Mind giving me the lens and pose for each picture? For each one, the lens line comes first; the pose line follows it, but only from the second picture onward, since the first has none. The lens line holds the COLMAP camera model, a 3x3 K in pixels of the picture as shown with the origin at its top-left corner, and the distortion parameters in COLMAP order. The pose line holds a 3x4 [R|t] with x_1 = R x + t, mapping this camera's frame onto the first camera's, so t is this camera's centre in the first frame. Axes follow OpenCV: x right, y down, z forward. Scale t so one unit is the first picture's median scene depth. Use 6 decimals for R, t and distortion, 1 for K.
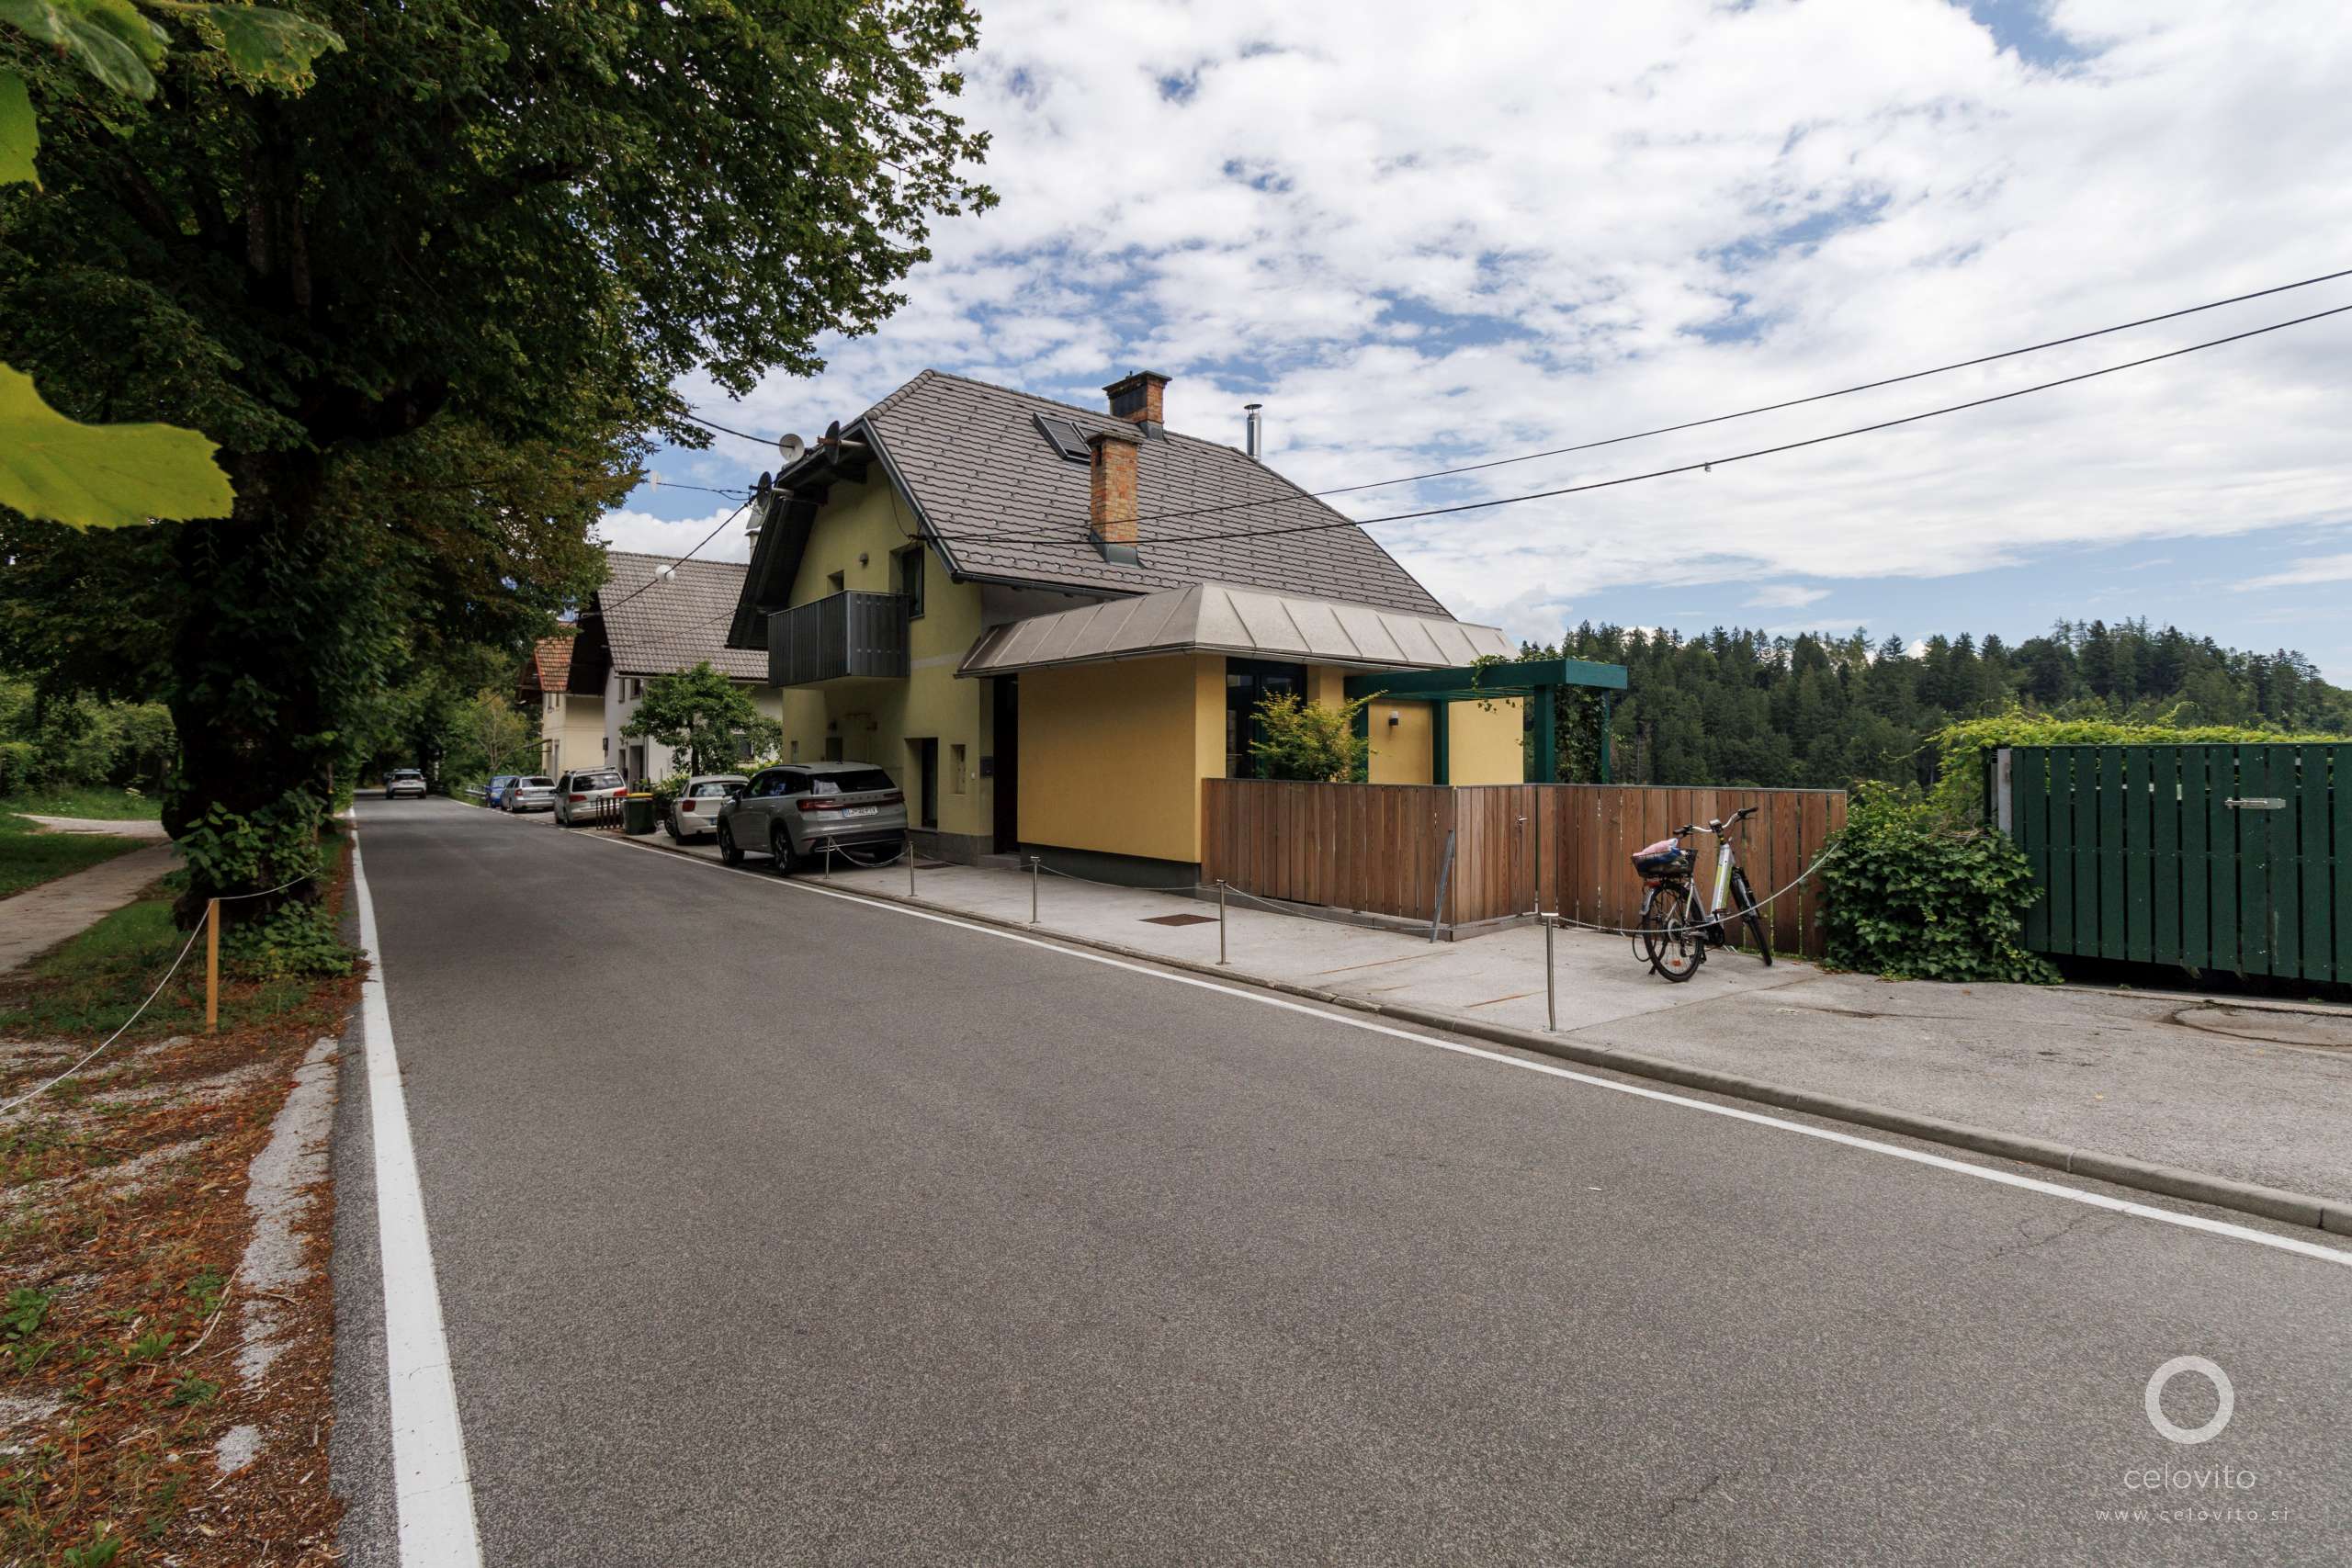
lens RADIAL K [[1079.9, 0, 1196.6], [0, 1079.9, 767.2], [0, 0, 1]] dist [0.003798, -0.000790]
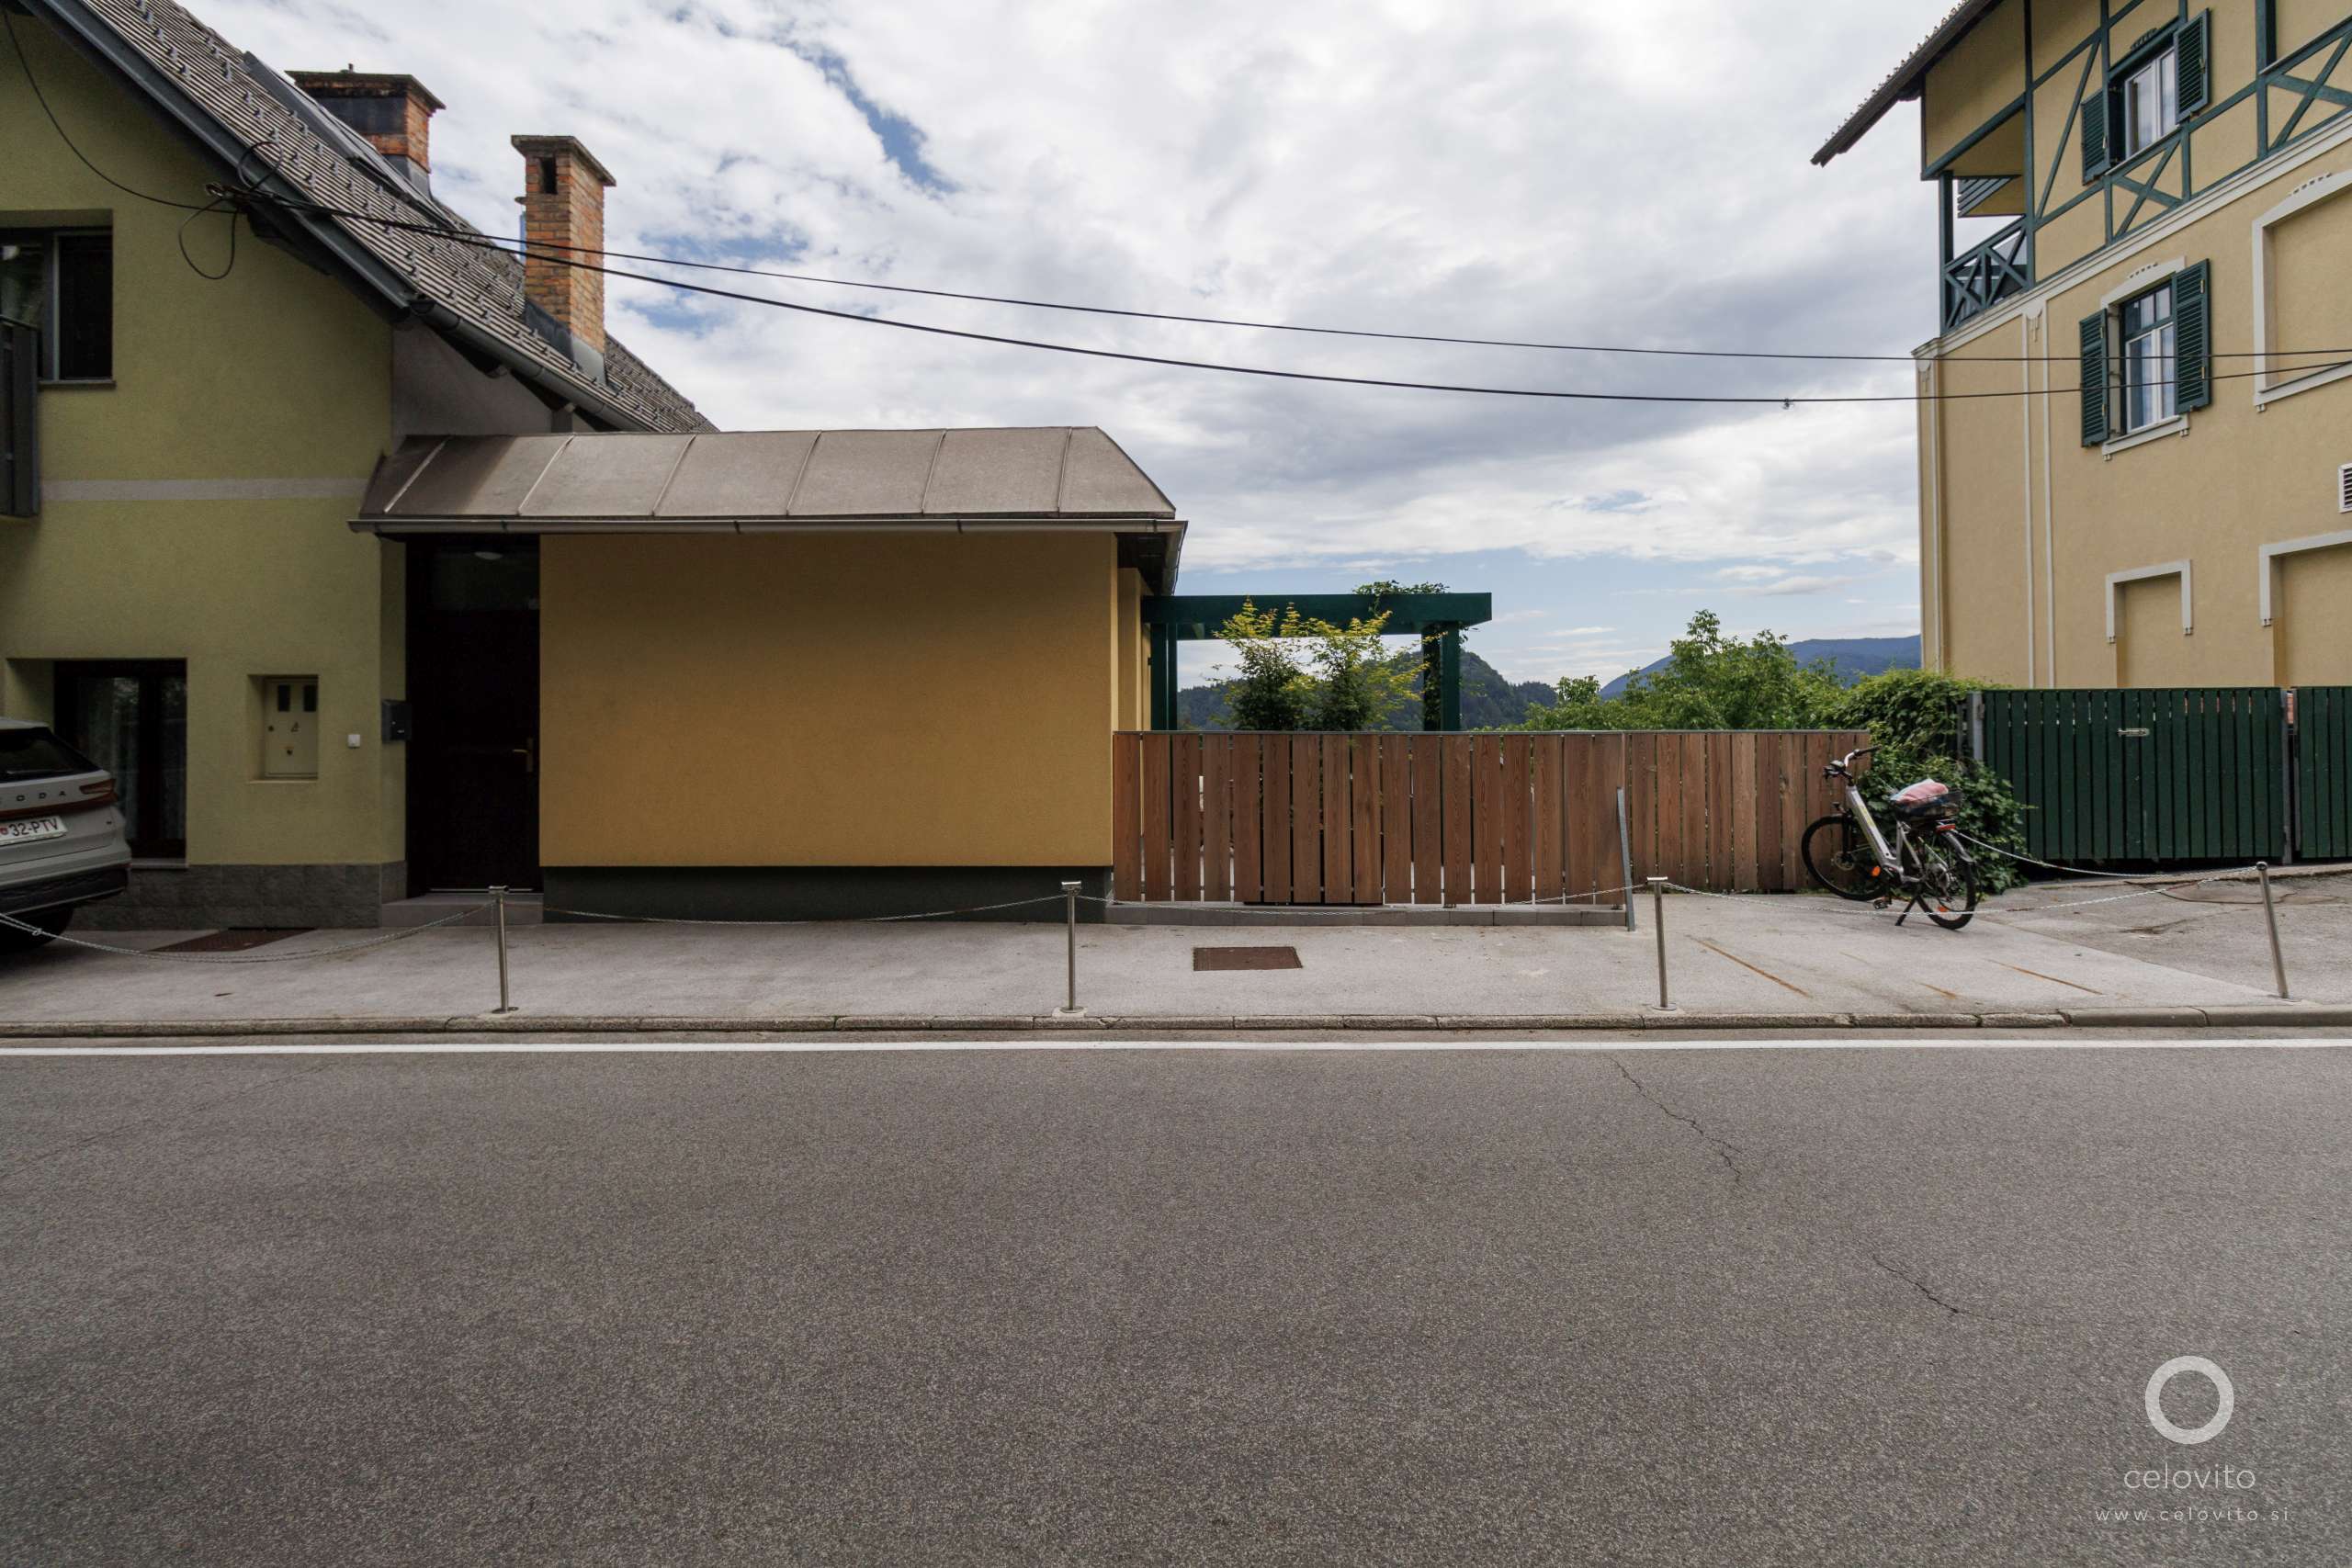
lens RADIAL K [[1079.9, 0, 1173.6], [0, 1079.9, 726.0], [0, 0, 1]] dist [0.003798, -0.000790]
pose [[0.648210, -0.000846, 0.761461, -0.352538], [0.010084, 0.999921, -0.007473, 0.009806], [-0.761395, 0.012522, 0.648168, 0.436704]]
